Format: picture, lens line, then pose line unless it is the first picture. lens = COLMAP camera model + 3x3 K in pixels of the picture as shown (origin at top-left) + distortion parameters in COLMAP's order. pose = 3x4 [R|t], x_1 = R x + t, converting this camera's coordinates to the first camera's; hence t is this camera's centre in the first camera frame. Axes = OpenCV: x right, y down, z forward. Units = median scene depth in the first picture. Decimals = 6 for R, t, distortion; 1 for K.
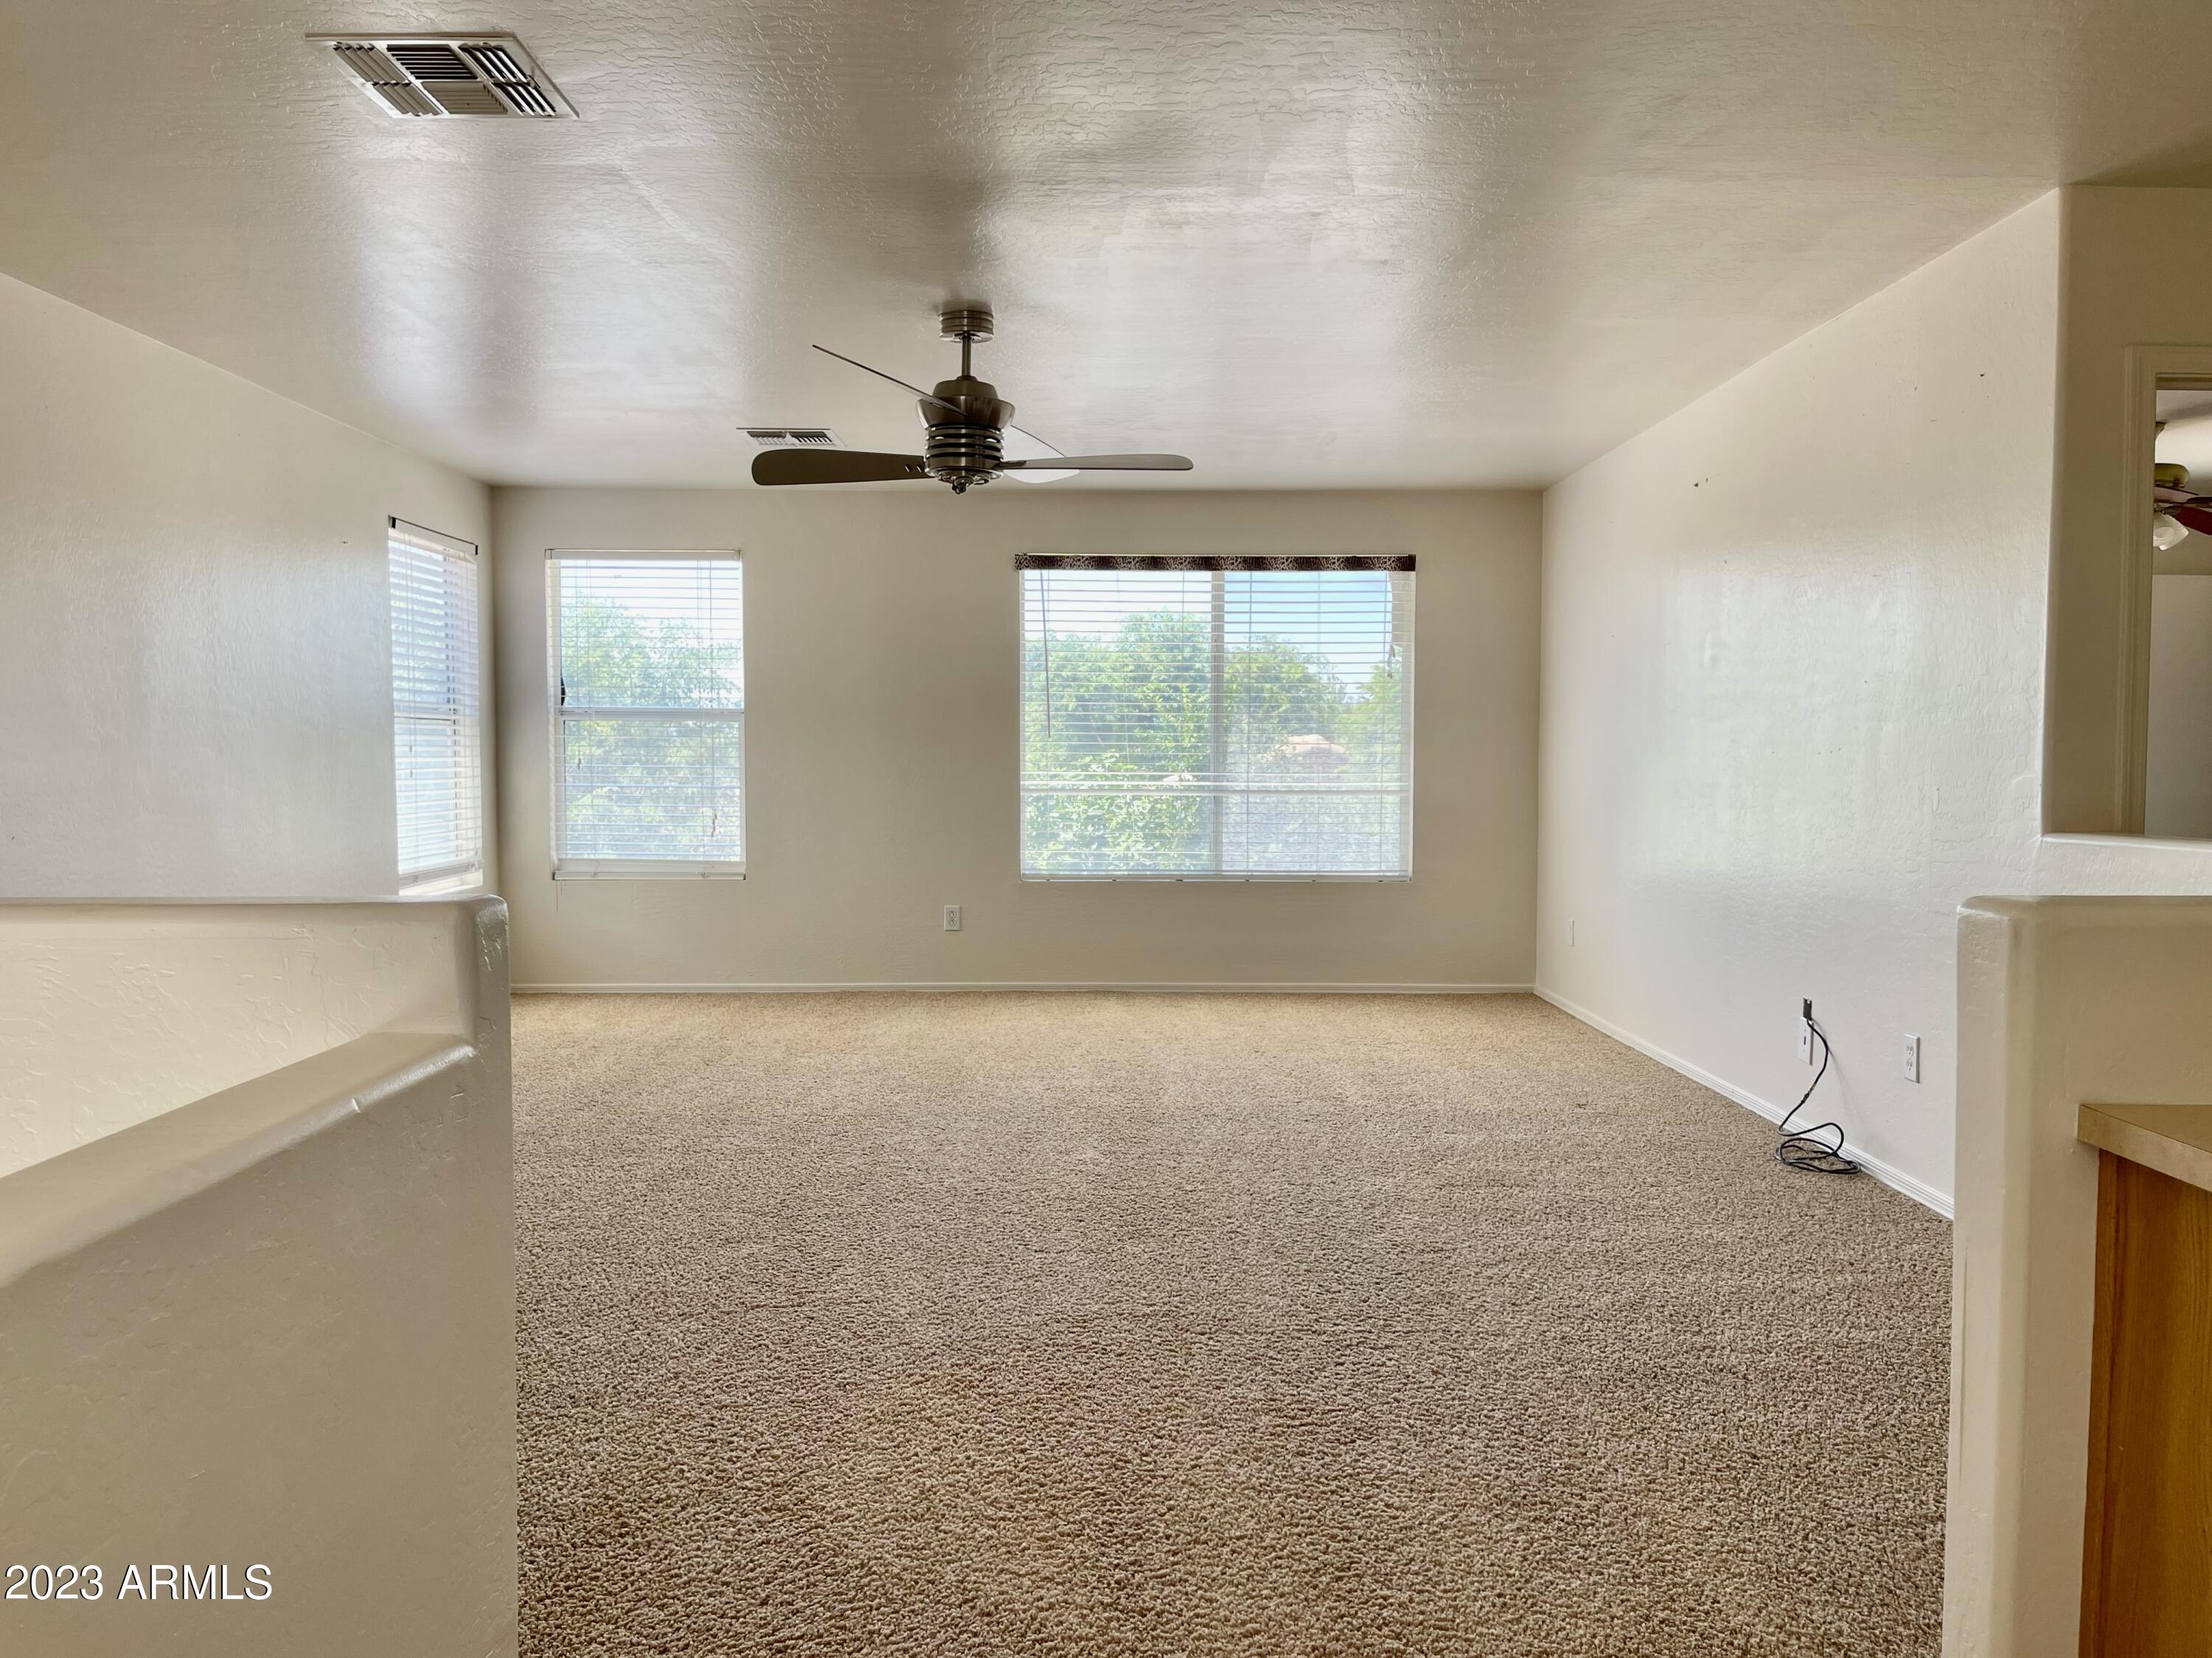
lens RADIAL K [[1696.6, 0, 1106.0], [0, 1696.6, 829.0], [0, 0, 1]] dist [0.000431, -0.001965]
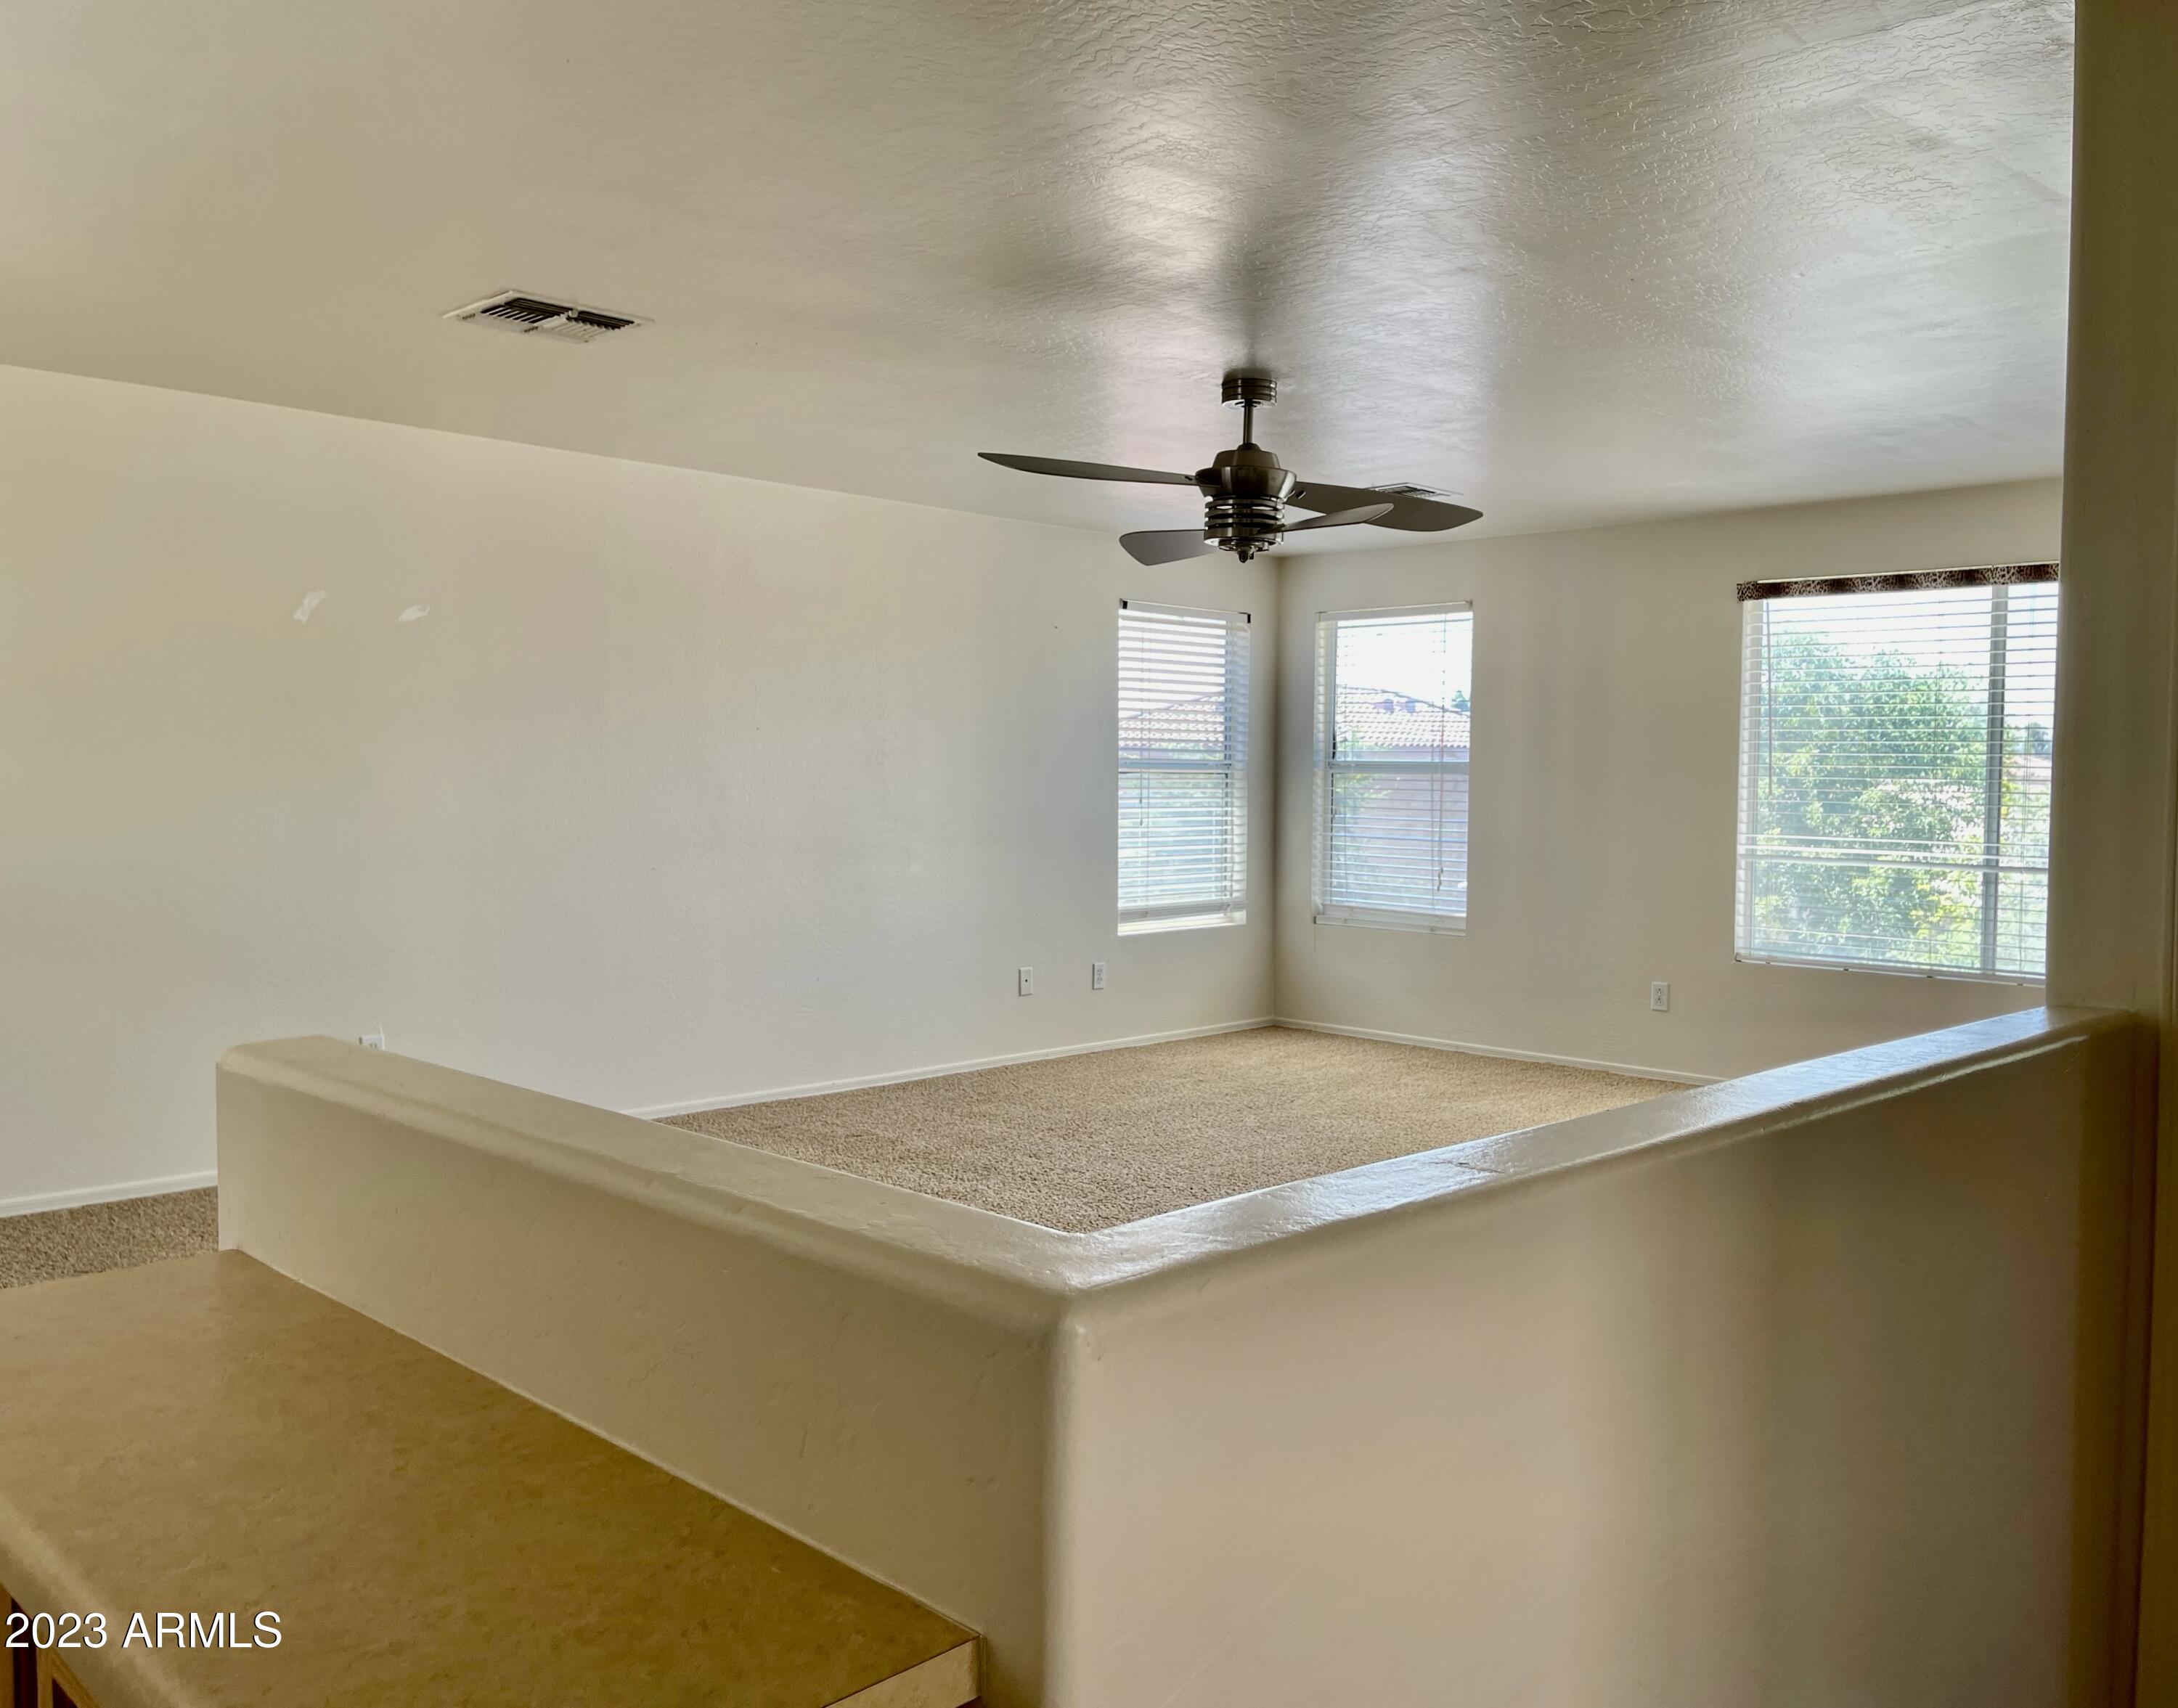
lens RADIAL K [[1769.8, 0, 1089.0], [0, 1769.8, 854.0], [0, 0, 1]] dist [0.047366, -0.003974]
pose [[0.699553, 0.036729, -0.713636, 0.370598], [-0.040538, 0.999110, 0.011683, -0.021207], [0.713430, 0.020756, 0.700419, 0.127513]]
